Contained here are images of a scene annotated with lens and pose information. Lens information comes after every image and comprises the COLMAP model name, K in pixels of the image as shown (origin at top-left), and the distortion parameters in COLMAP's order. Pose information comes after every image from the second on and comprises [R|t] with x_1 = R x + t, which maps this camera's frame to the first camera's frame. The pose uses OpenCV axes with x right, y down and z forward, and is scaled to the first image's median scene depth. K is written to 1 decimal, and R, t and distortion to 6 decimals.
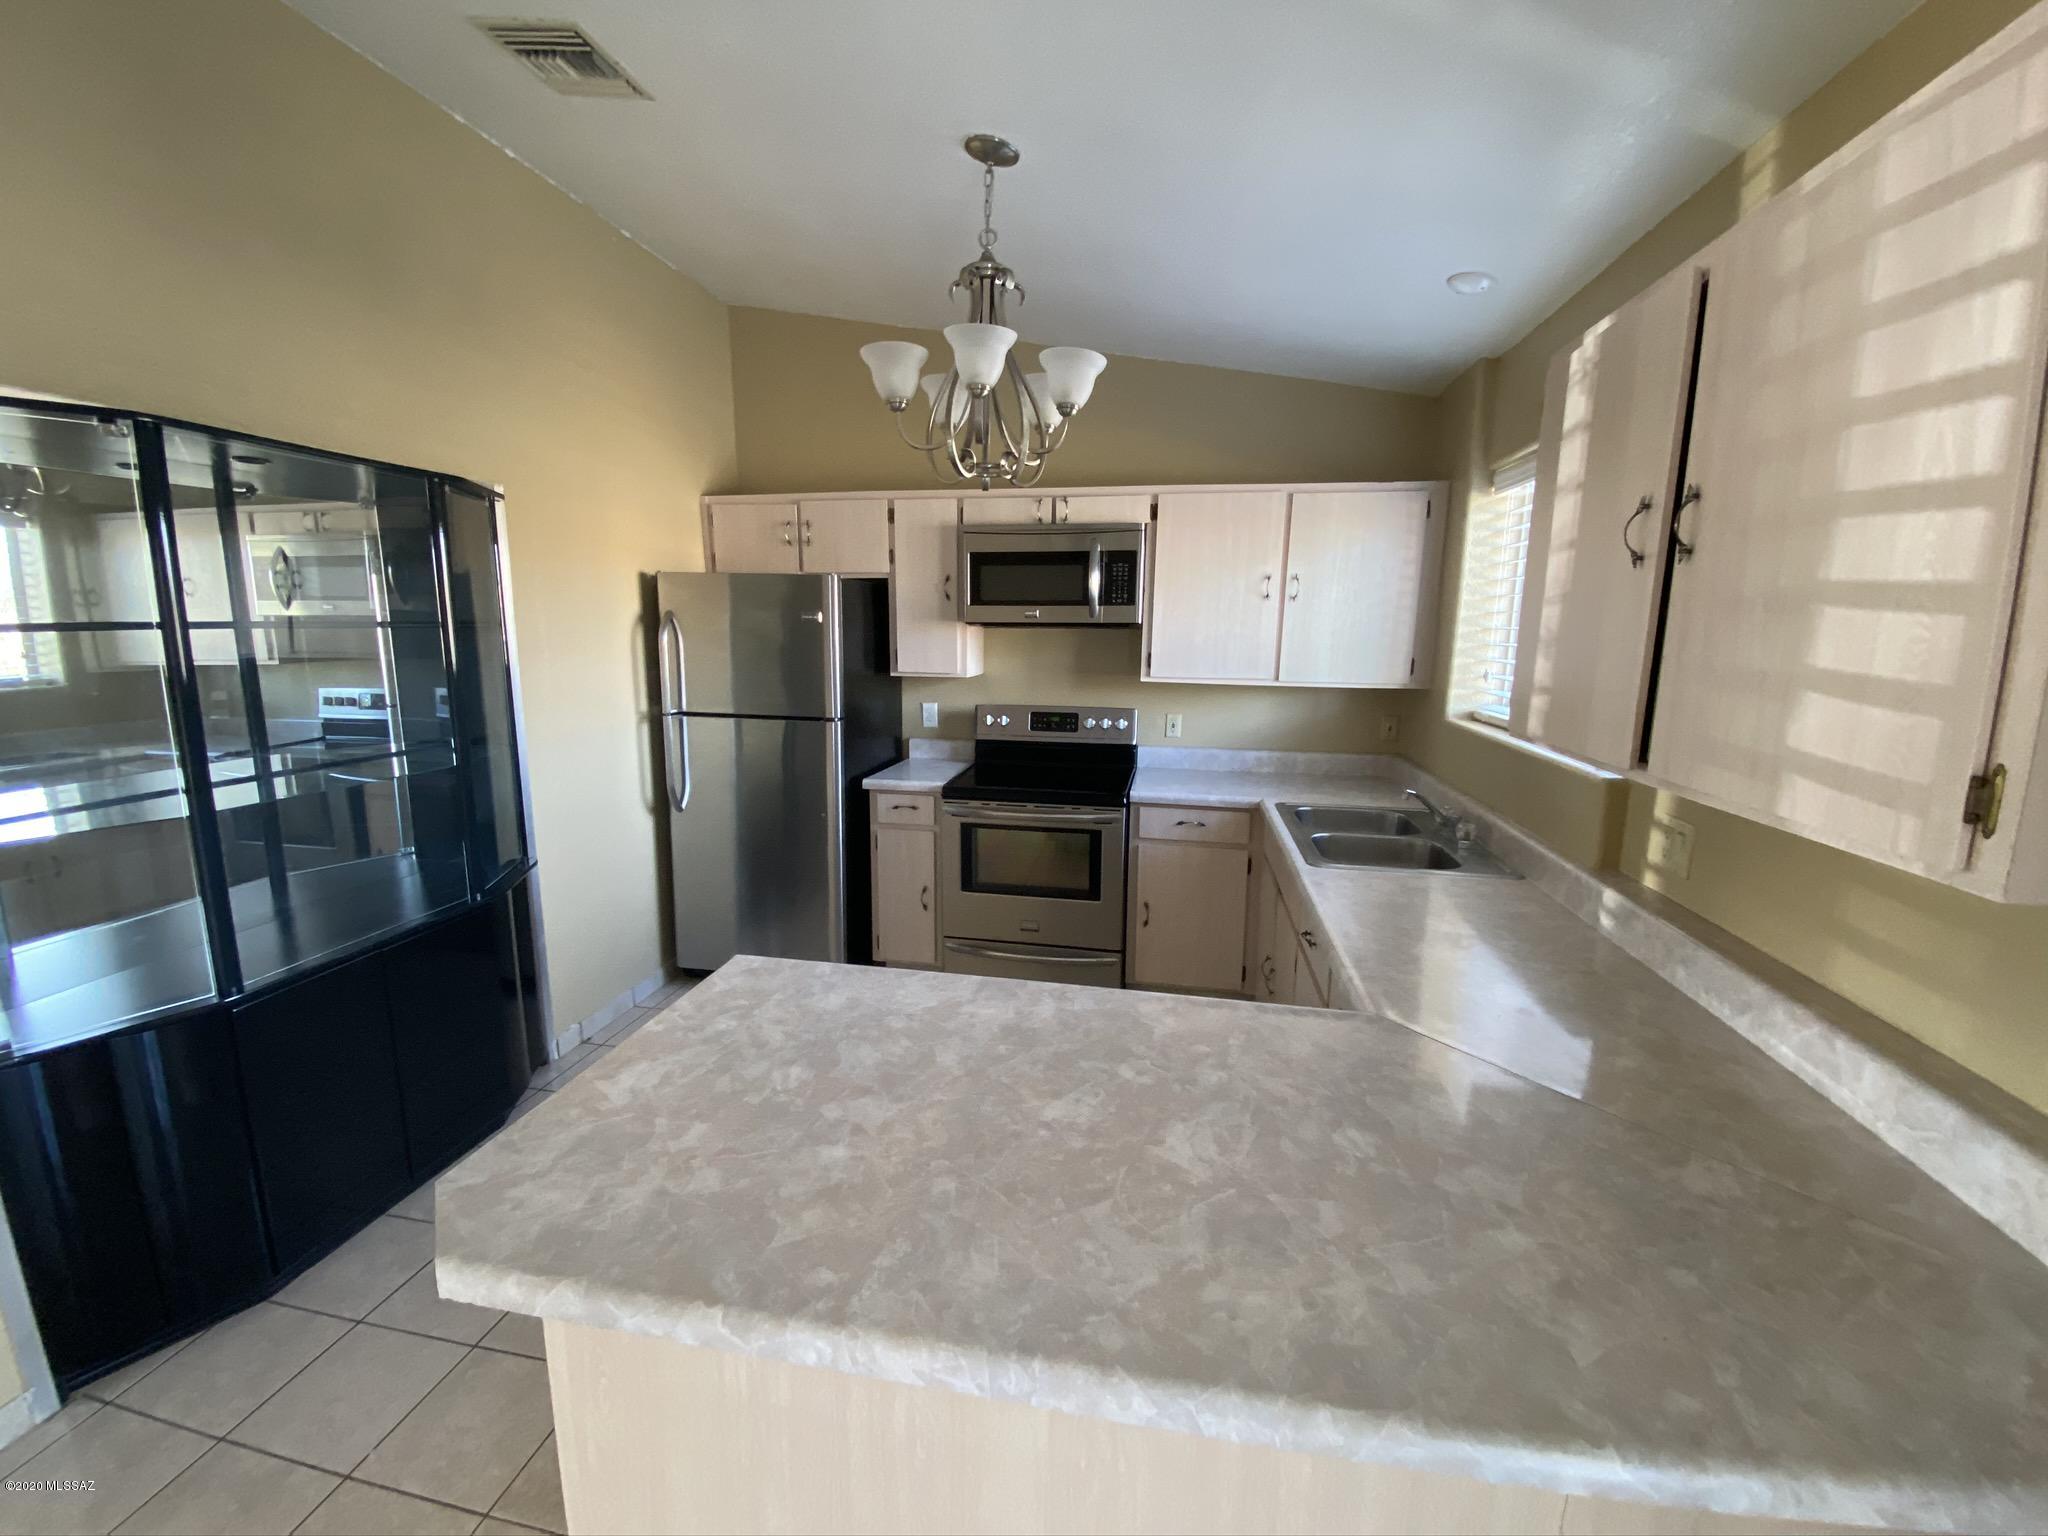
lens RADIAL K [[829.8, 0, 1024.0], [0, 829.8, 768.0], [0, 0, 1]] dist [0.000153, -0.000342]
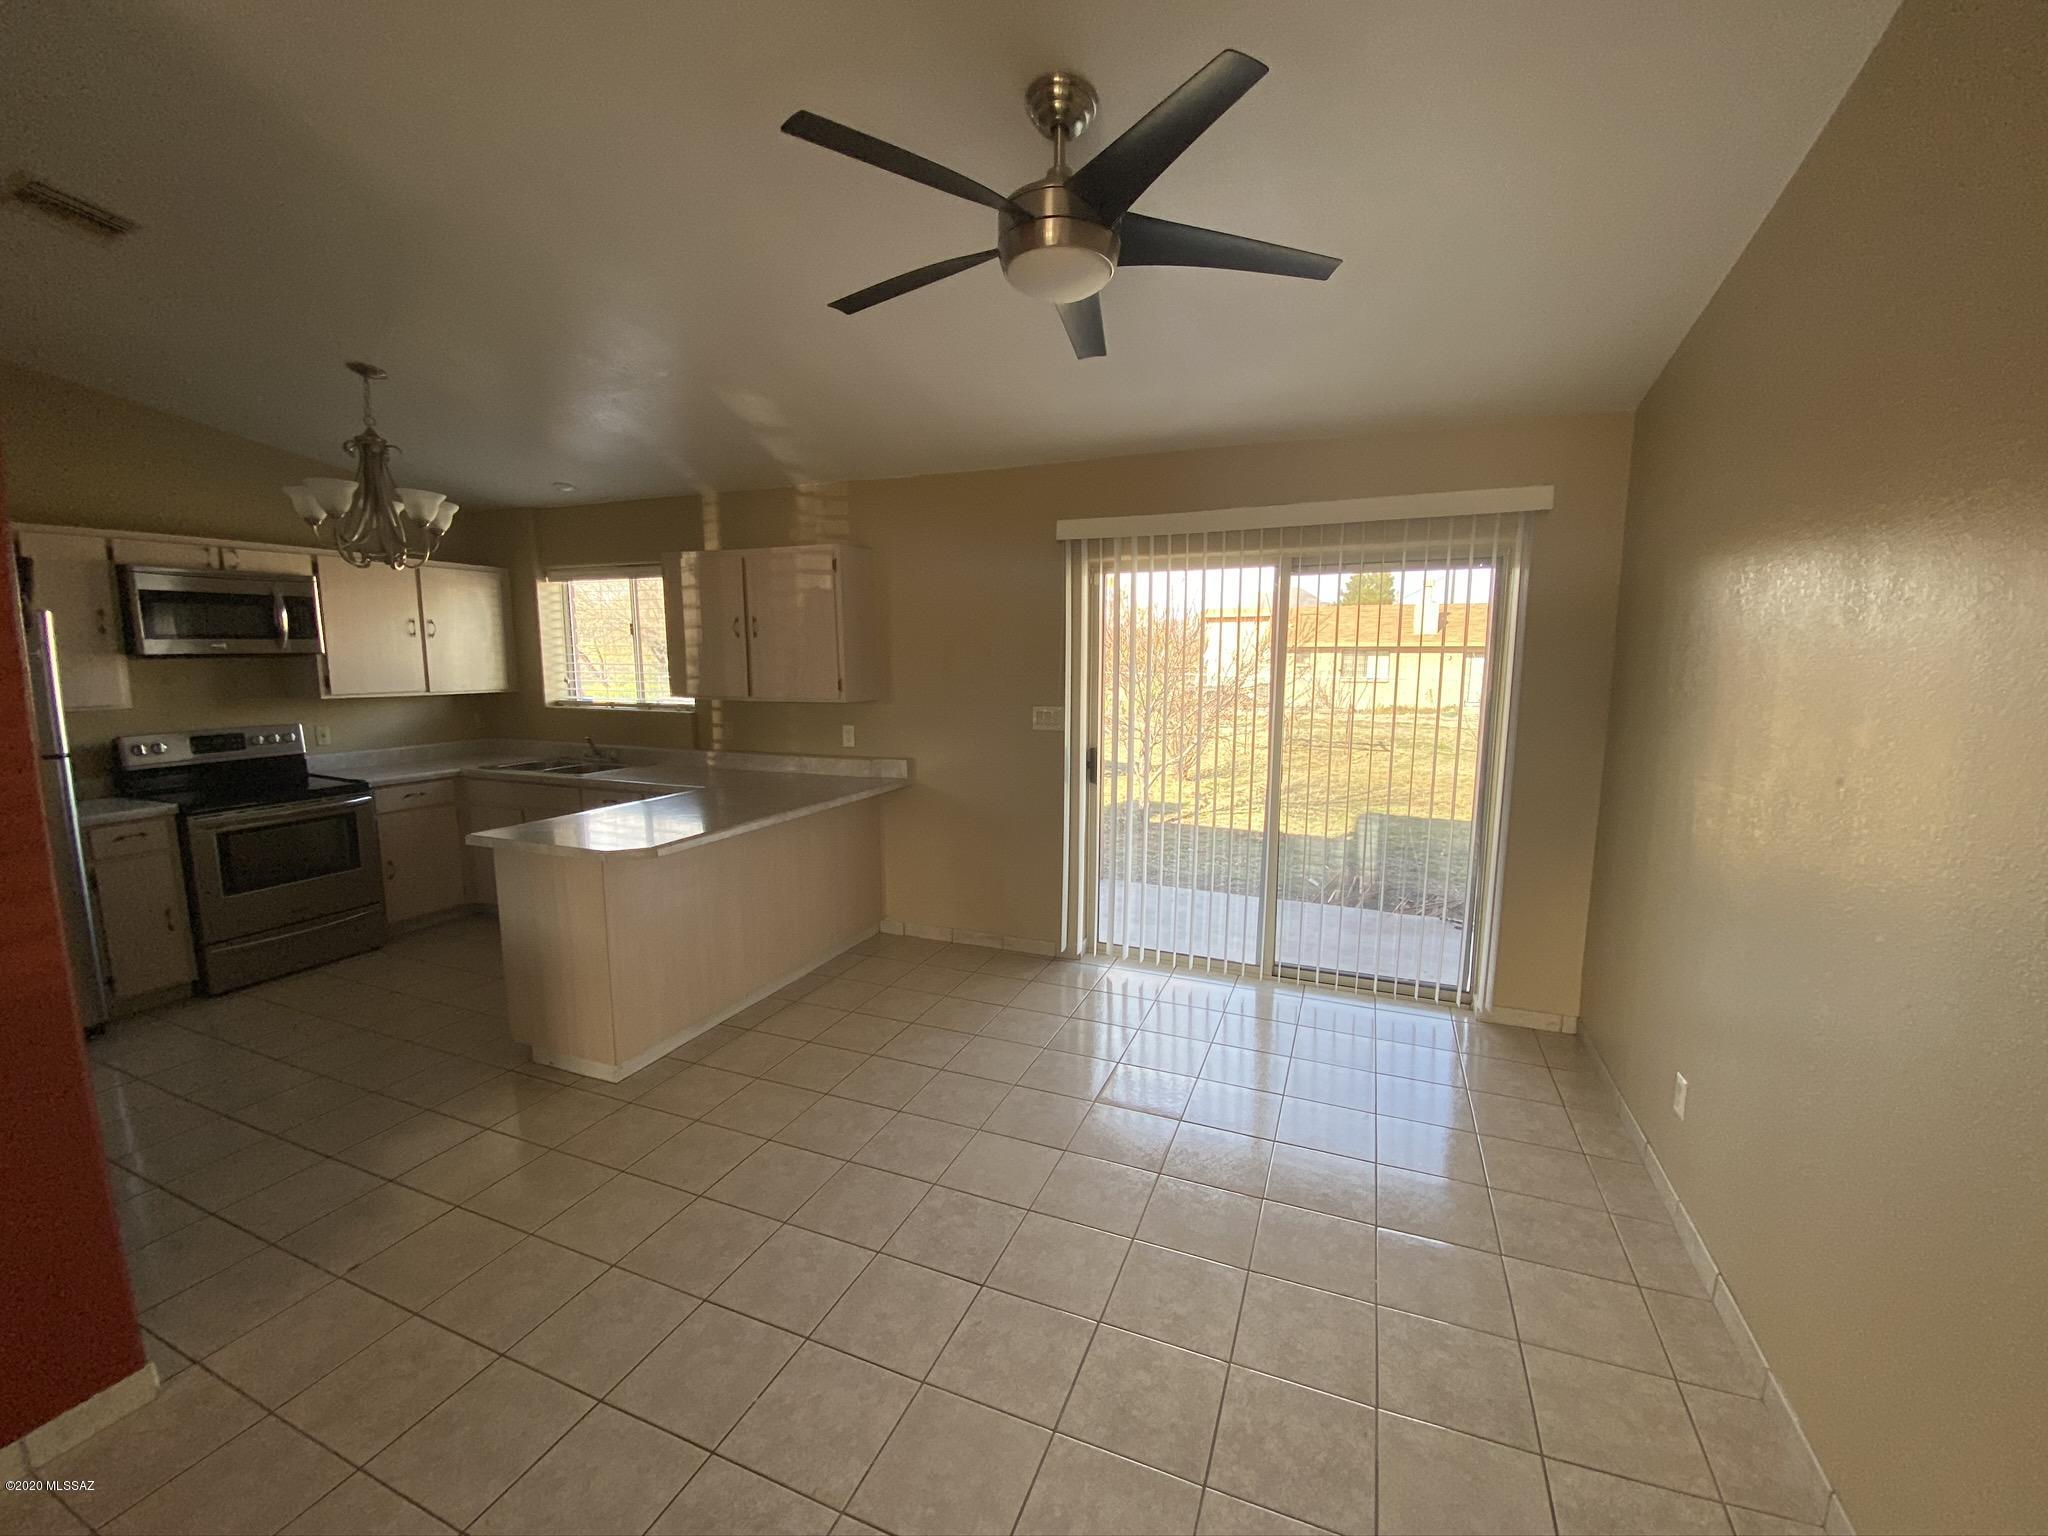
lens RADIAL K [[829.8, 0, 1024.0], [0, 829.8, 768.0], [0, 0, 1]] dist [0.000153, -0.000342]
pose [[0.191750, -0.149423, 0.970002, -0.928648], [0.169085, 0.978594, 0.117322, 0.031548], [-0.966769, 0.141516, 0.212911, -0.296191]]
